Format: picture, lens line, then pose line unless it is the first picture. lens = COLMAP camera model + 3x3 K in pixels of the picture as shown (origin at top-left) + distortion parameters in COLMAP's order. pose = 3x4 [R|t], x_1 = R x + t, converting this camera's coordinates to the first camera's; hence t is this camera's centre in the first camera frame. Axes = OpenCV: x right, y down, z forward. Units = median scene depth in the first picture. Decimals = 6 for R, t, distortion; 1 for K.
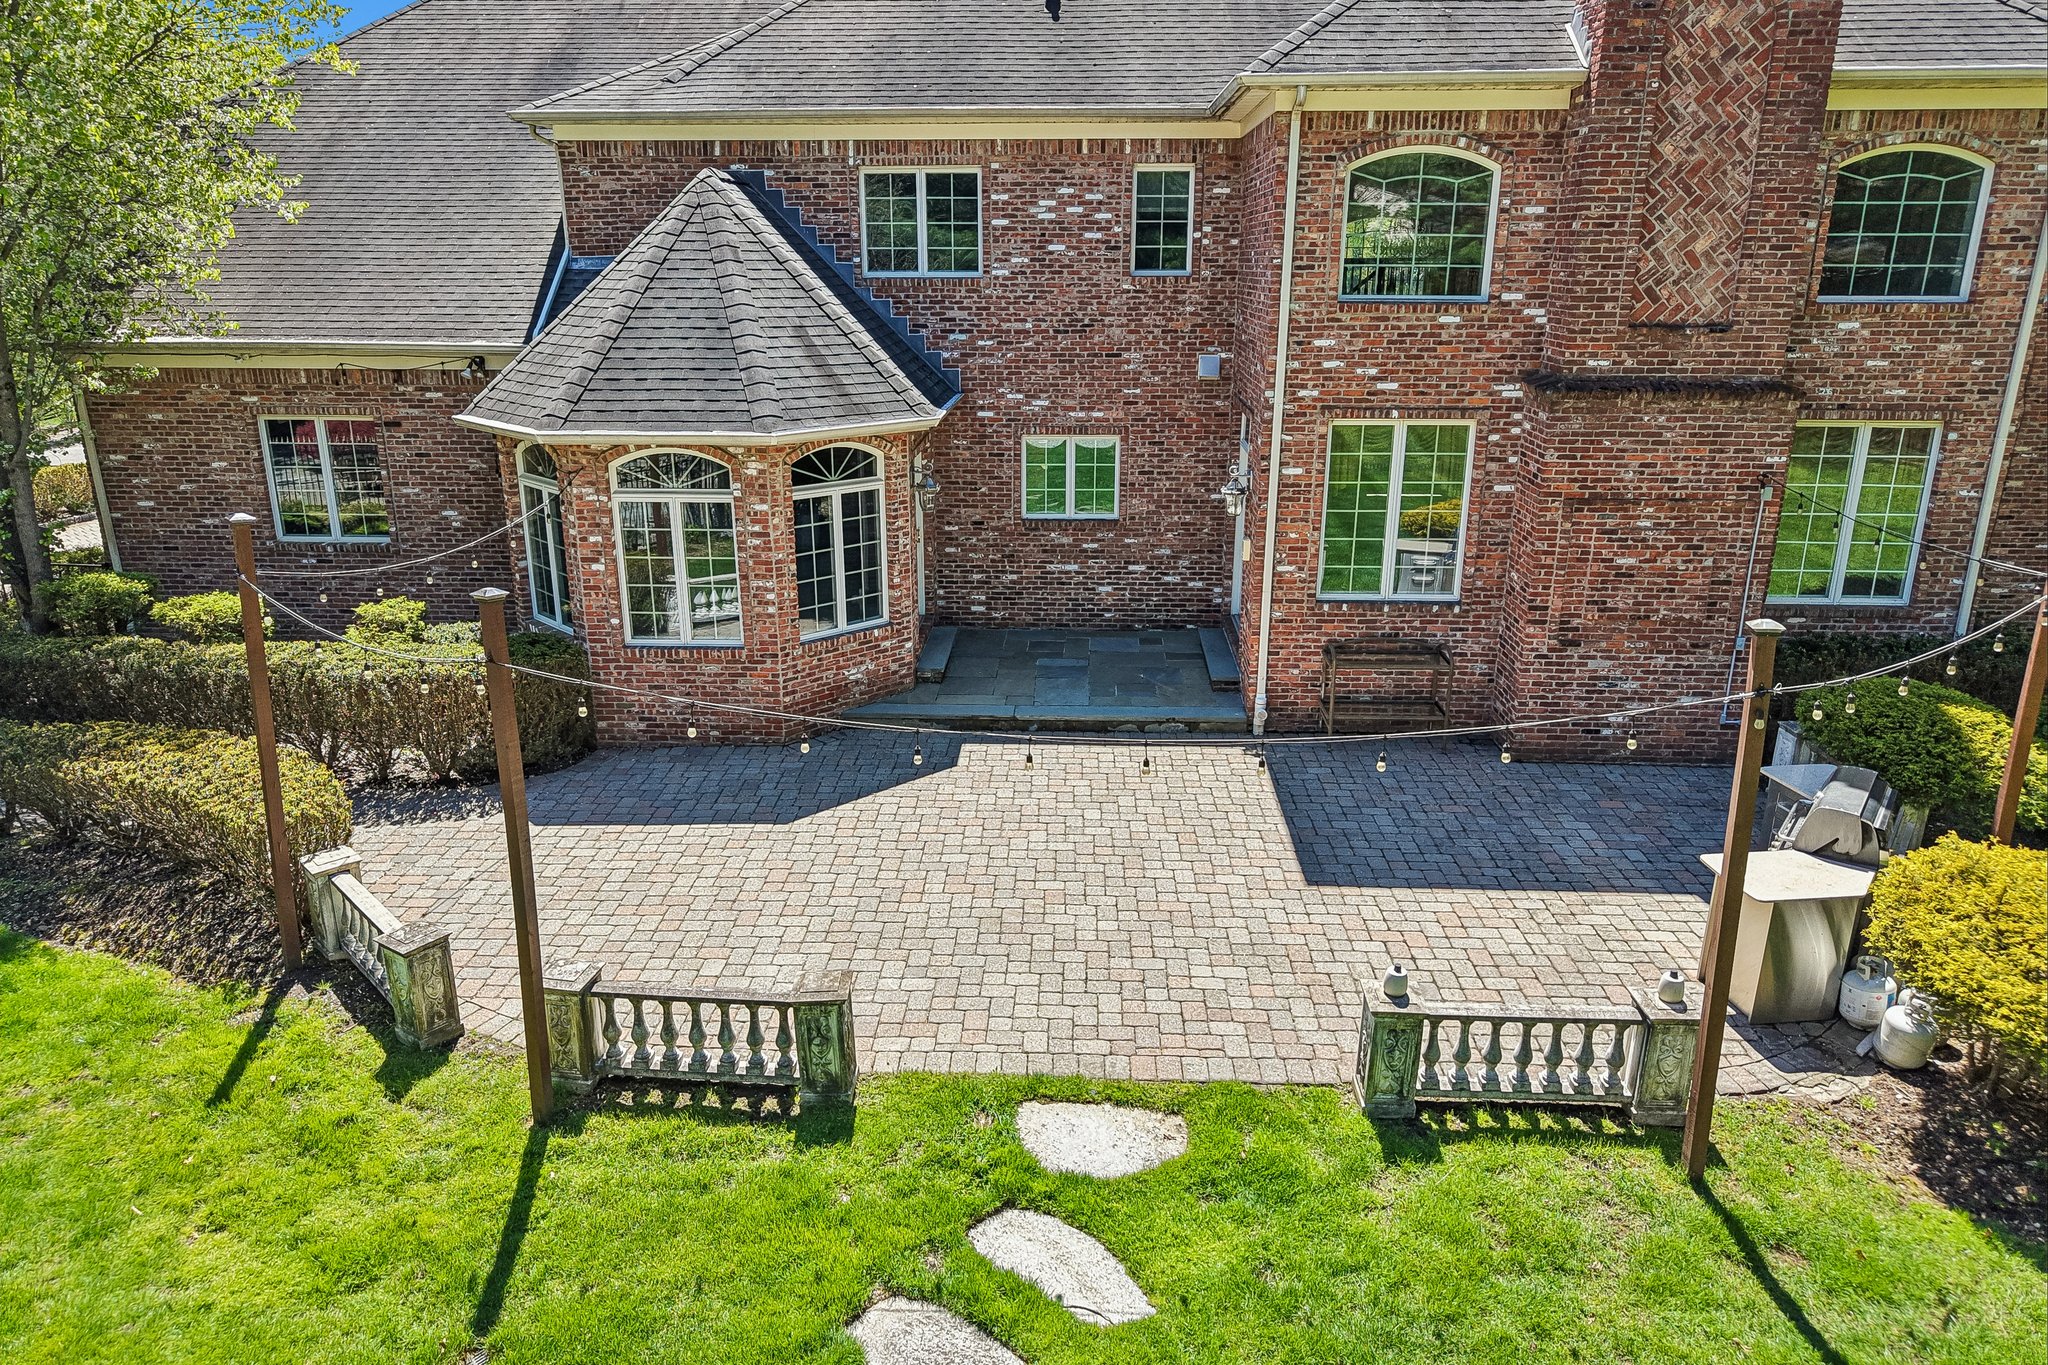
lens RADIAL K [[1371.0, 0, 1027.8], [0, 1371.0, 692.2], [0, 0, 1]] dist [0.028858, -0.035127]
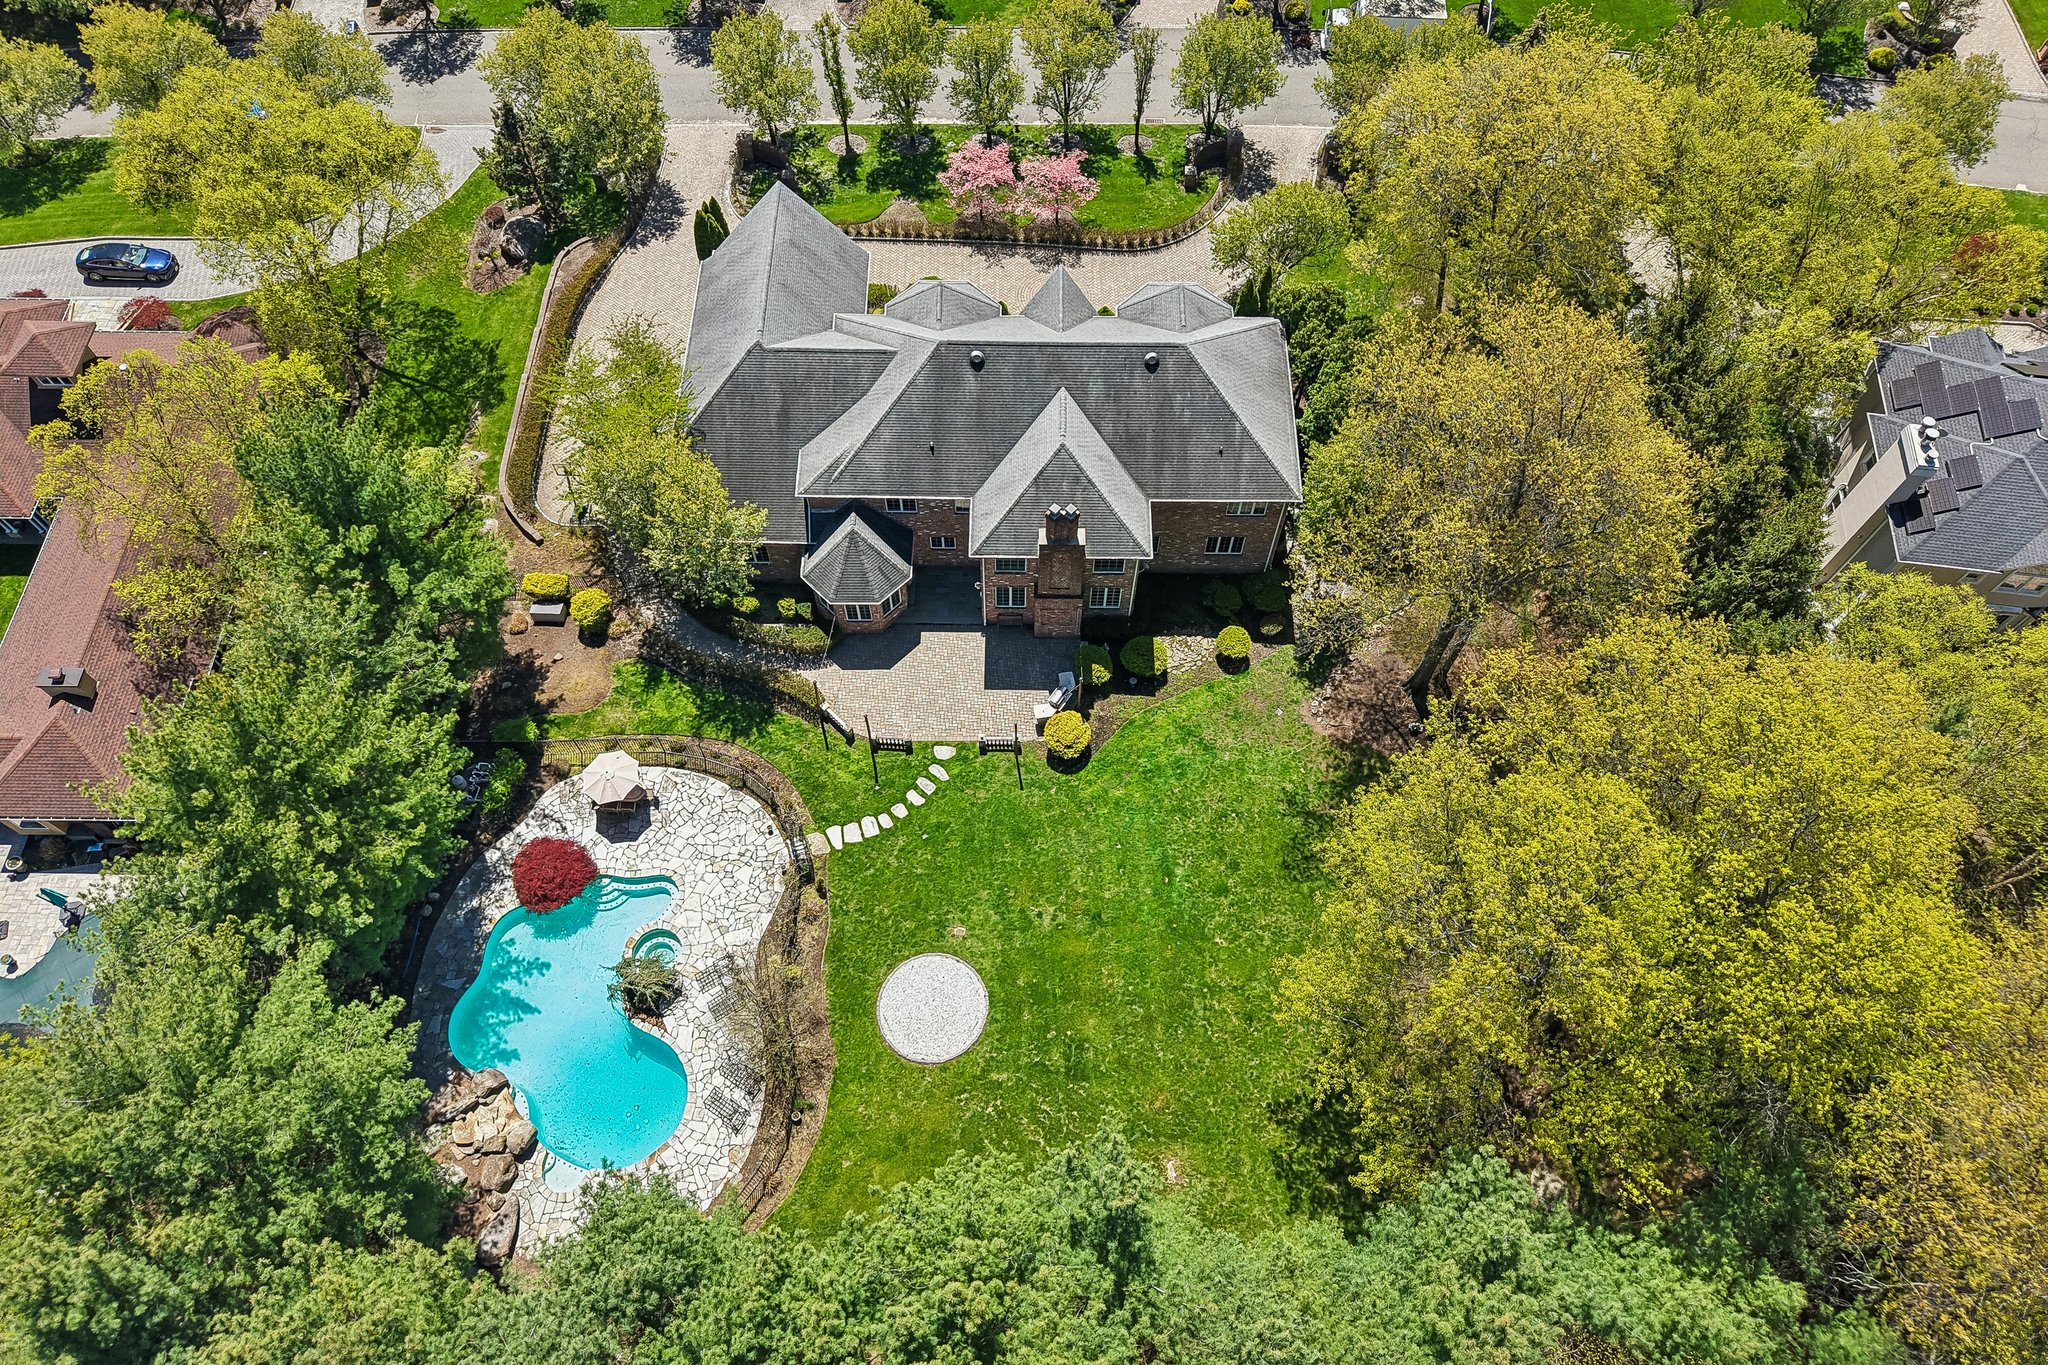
lens RADIAL K [[1371.0, 0, 1031.9], [0, 1371.0, 674.5], [0, 0, 1]] dist [0.028858, -0.035127]
pose [[0.999139, -0.028755, 0.029898, 0.209636], [0.000384, 0.727126, 0.686504, -3.388939], [-0.041479, -0.685902, 0.726511, -2.776094]]
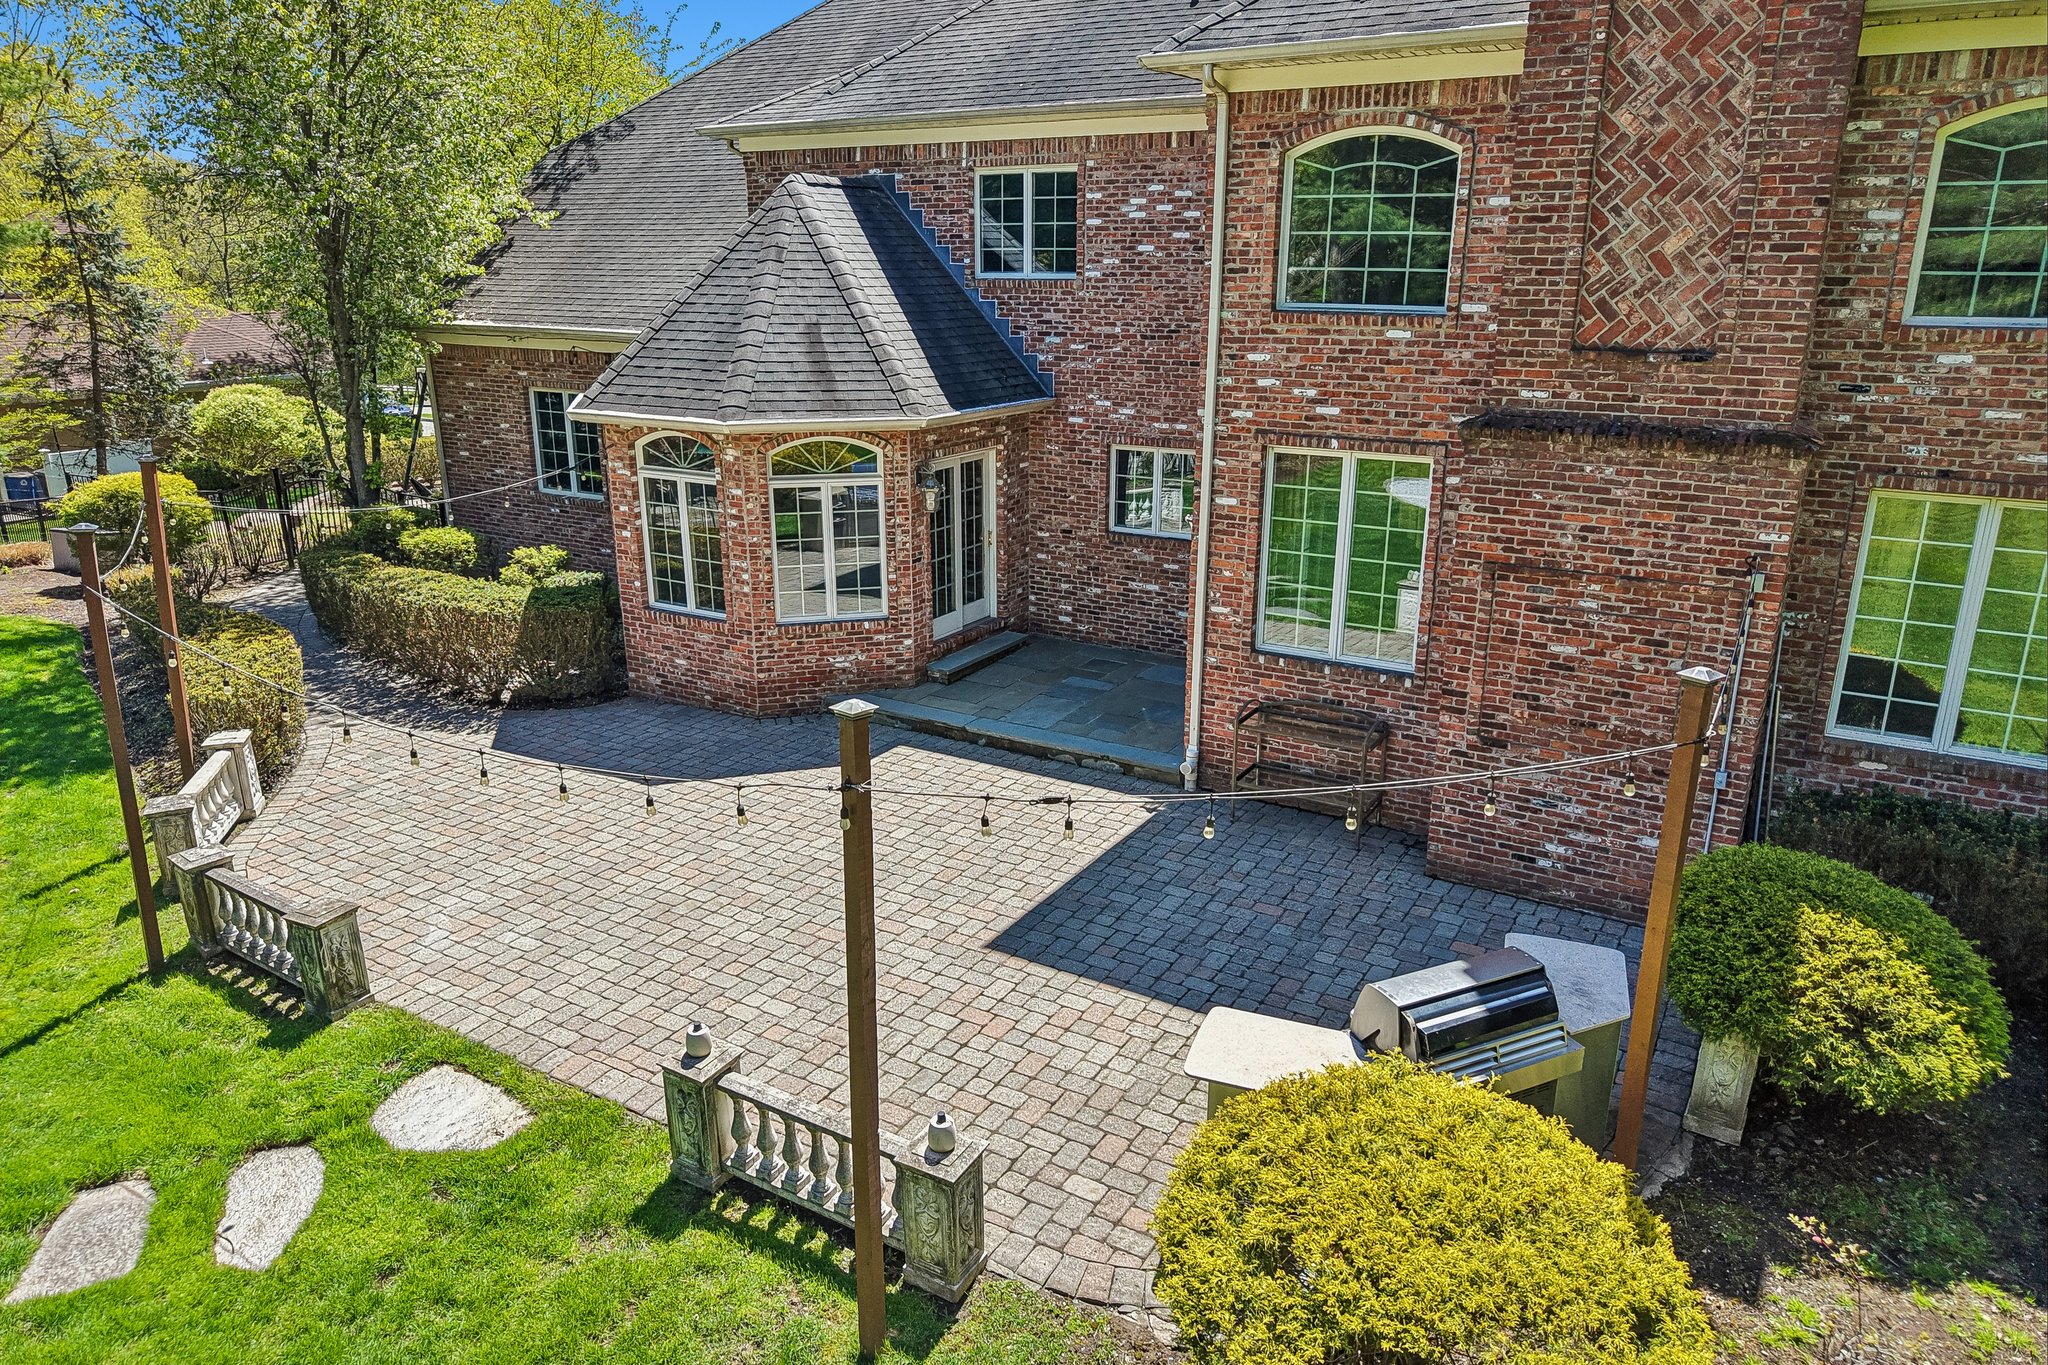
lens RADIAL K [[1371.0, 0, 1026.0], [0, 1371.0, 694.8], [0, 0, 1]] dist [0.028858, -0.035127]
pose [[0.876358, 0.148145, -0.458313, 0.541867], [-0.147733, 0.988336, 0.036983, -0.054909], [0.458445, 0.035298, 0.888021, 0.172043]]
